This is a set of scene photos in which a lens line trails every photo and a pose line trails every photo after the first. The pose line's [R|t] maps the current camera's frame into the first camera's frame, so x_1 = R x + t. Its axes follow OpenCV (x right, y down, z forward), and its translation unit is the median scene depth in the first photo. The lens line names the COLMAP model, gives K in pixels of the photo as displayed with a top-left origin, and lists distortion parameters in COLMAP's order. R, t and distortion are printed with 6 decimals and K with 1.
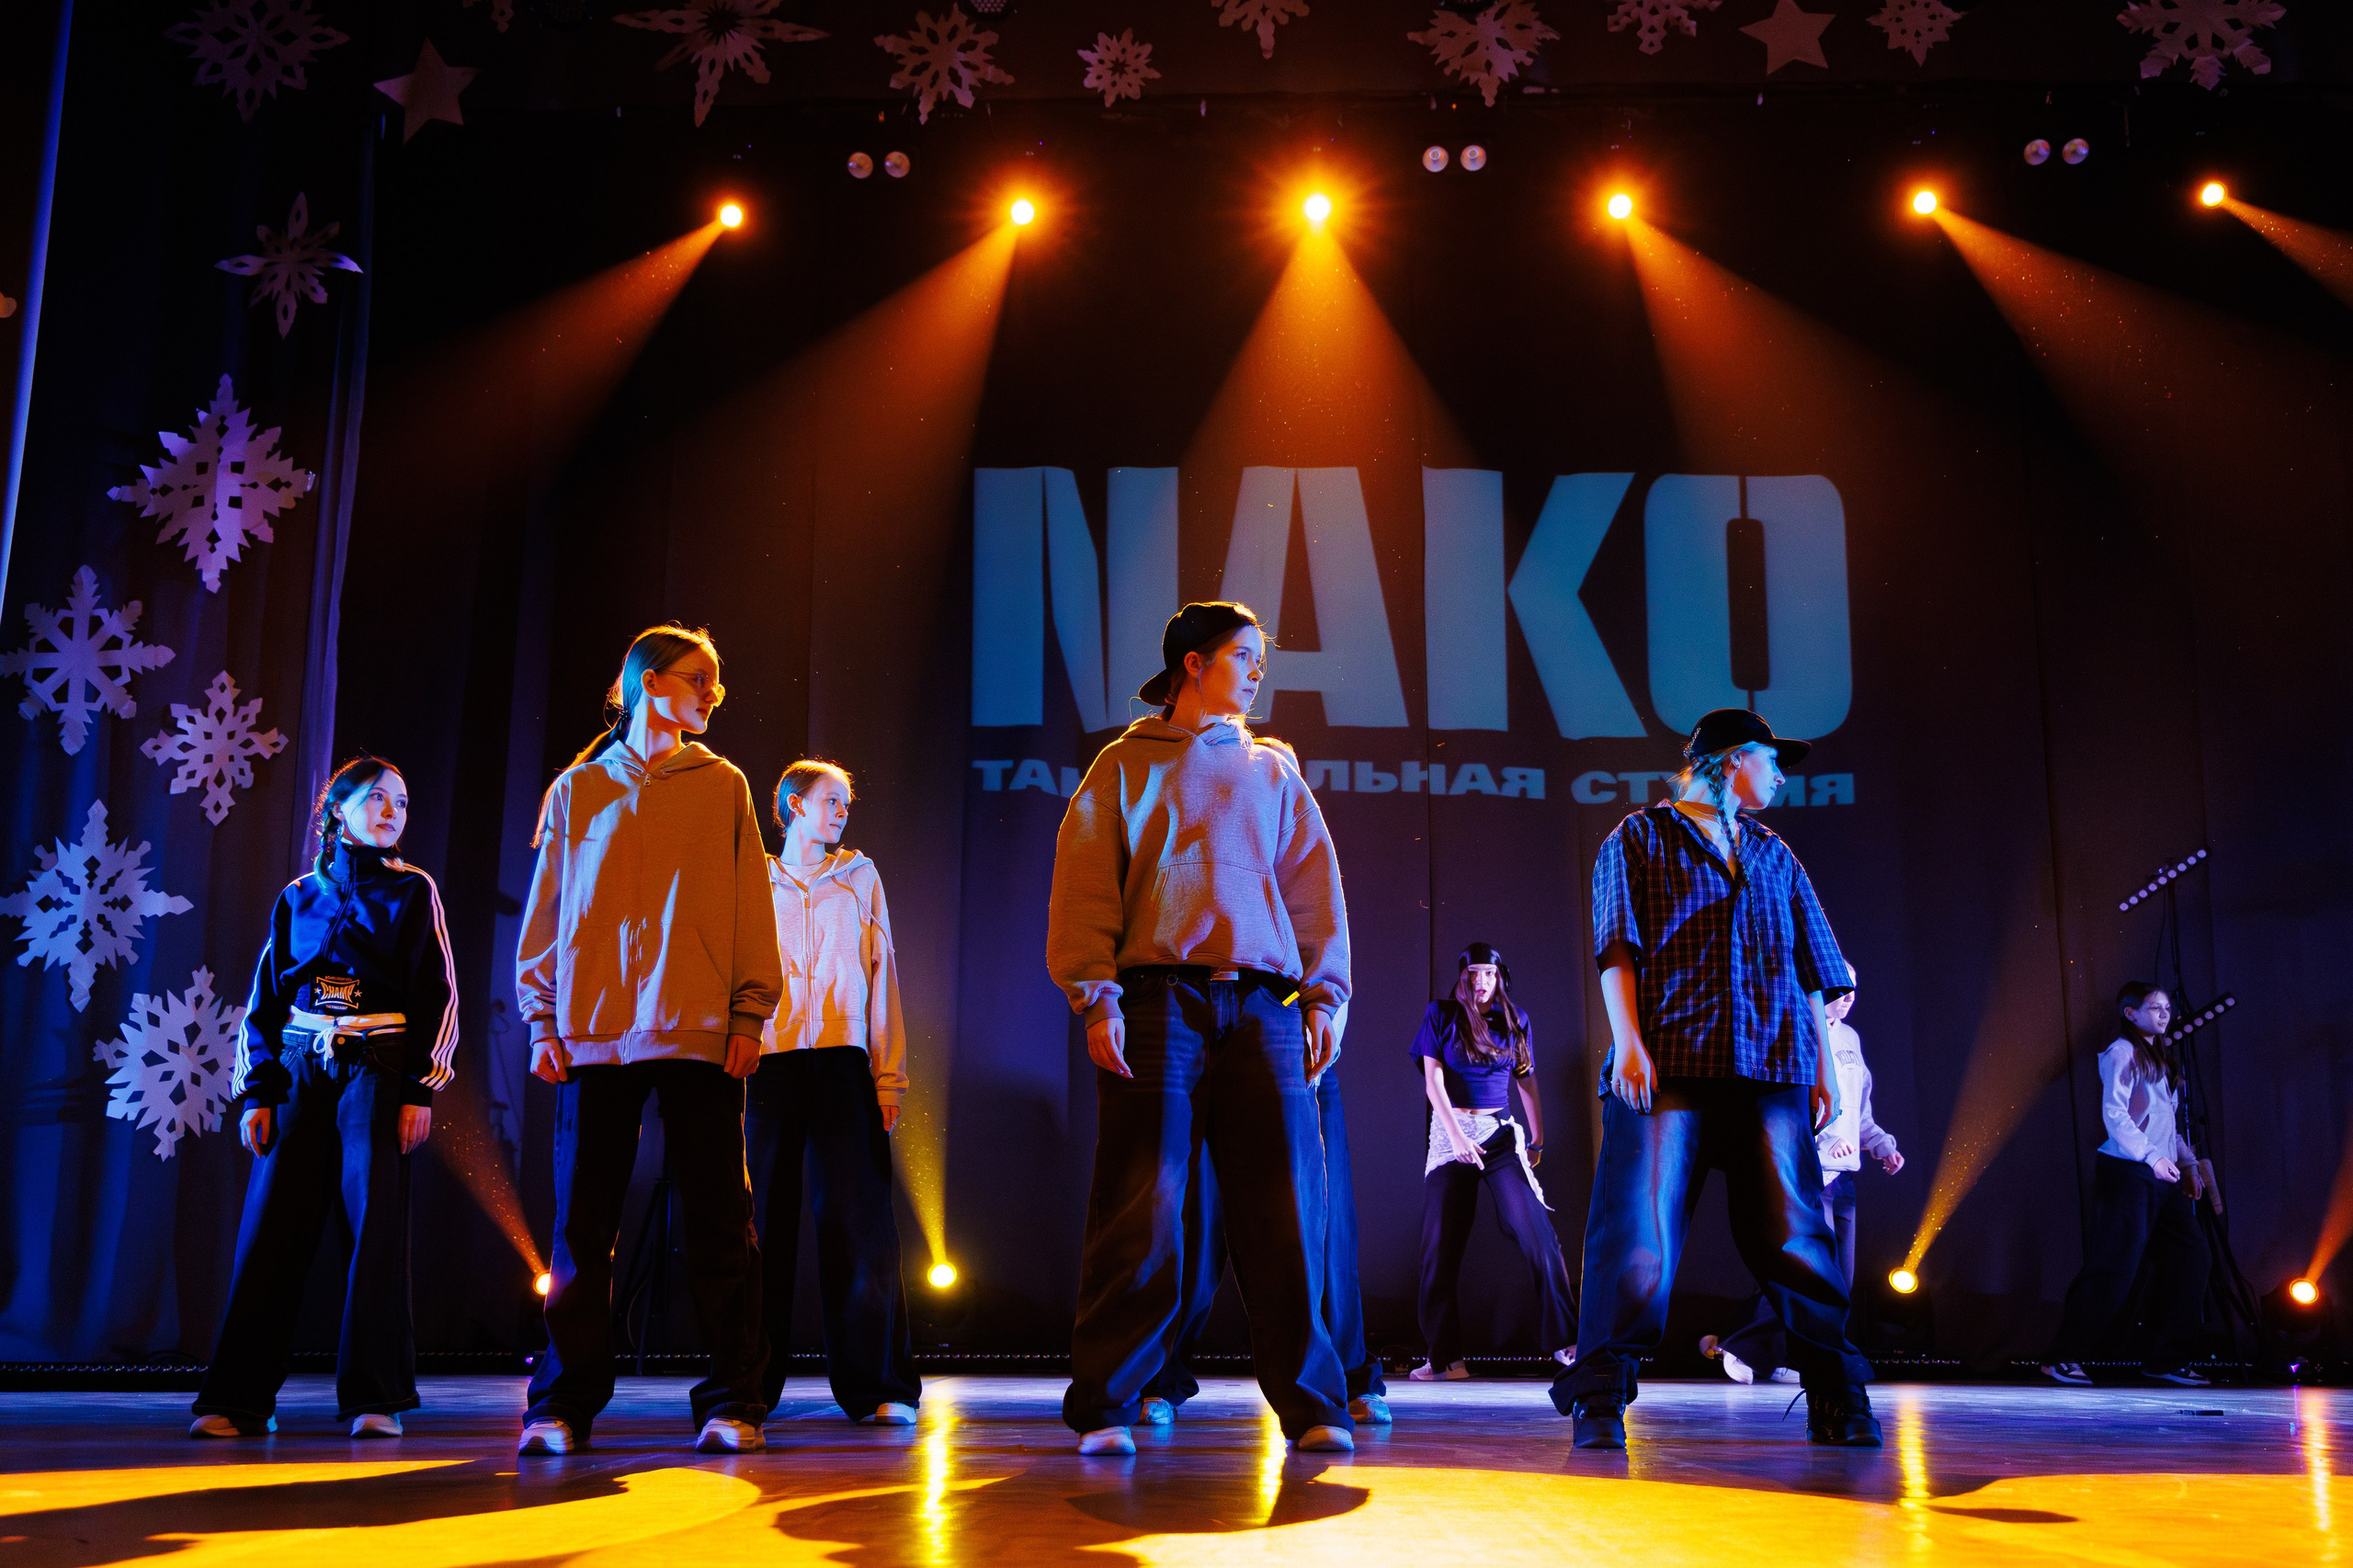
lens RADIAL K [[2590.7, 0, 1192.7], [0, 2590.7, 784.9], [0, 0, 1]] dist [-0.003716, 0.000000]
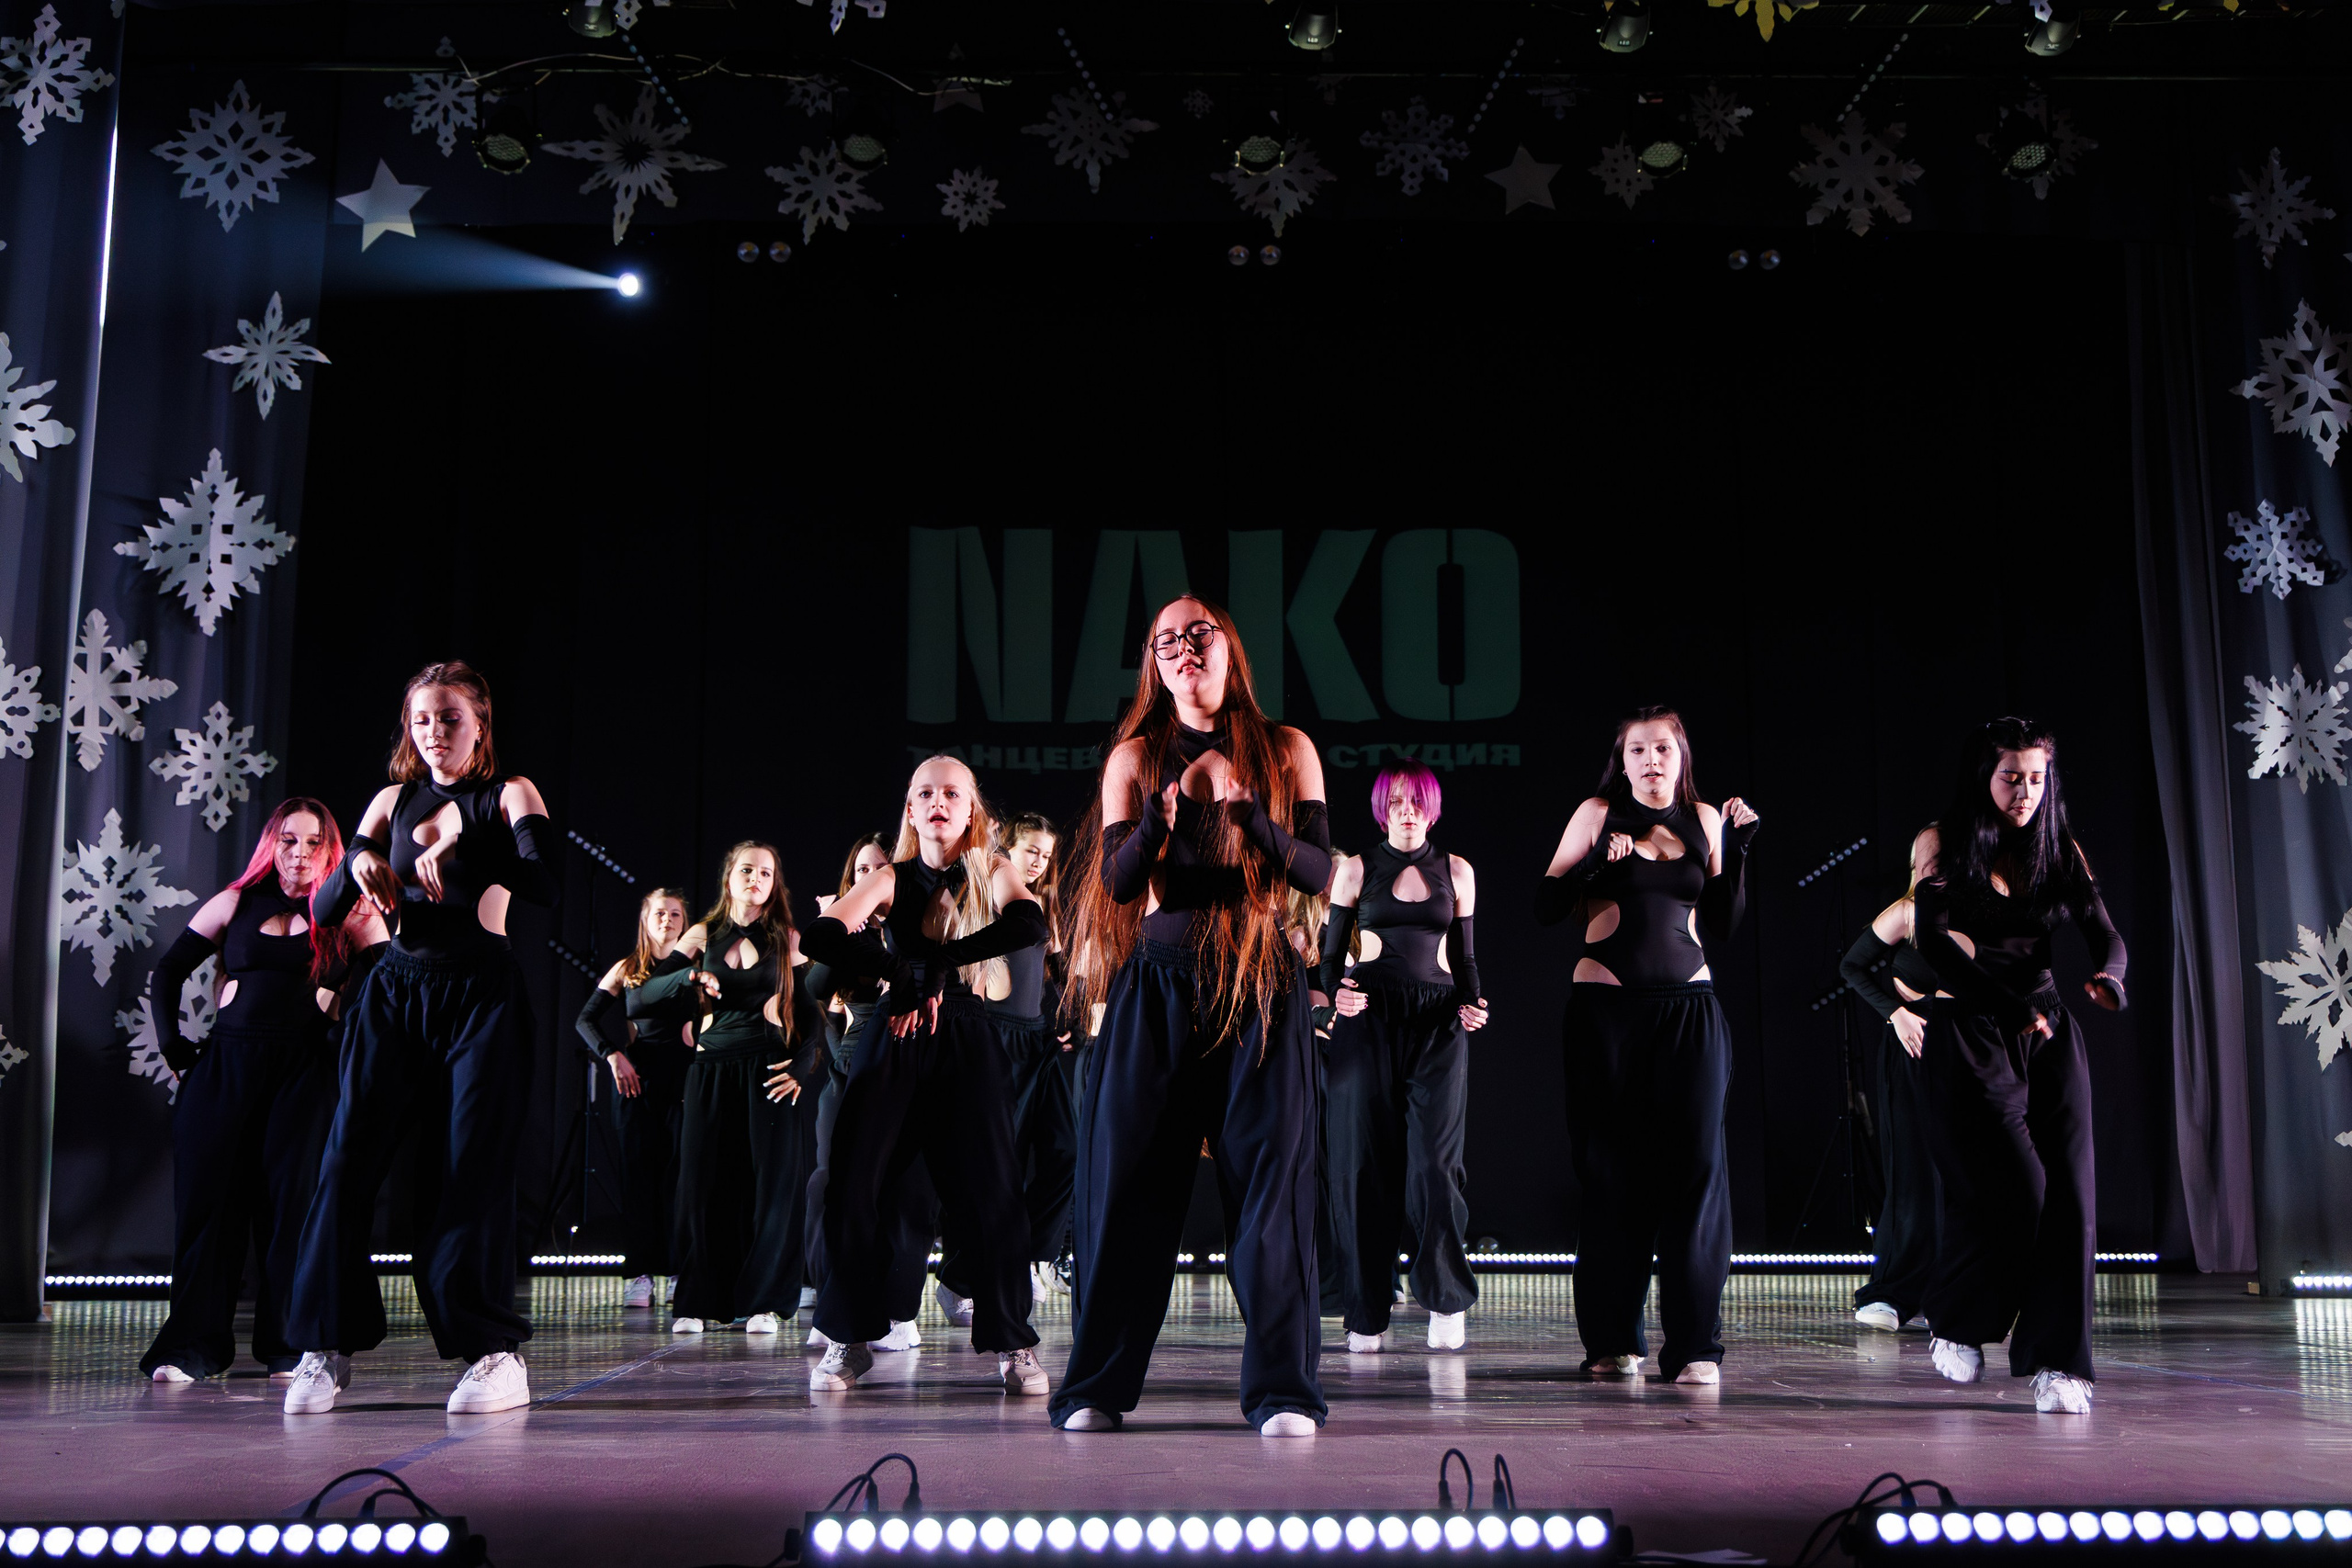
lens RADIAL K [[2589.4, 0, 1176.1], [0, 2589.4, 778.6], [0, 0, 1]] dist [-0.003716, 0.000000]
pose [[0.998376, 0.003352, 0.056877, -0.000798], [-0.006132, 0.998792, 0.048764, -0.068209], [-0.056644, -0.049034, 0.997190, -0.215080]]
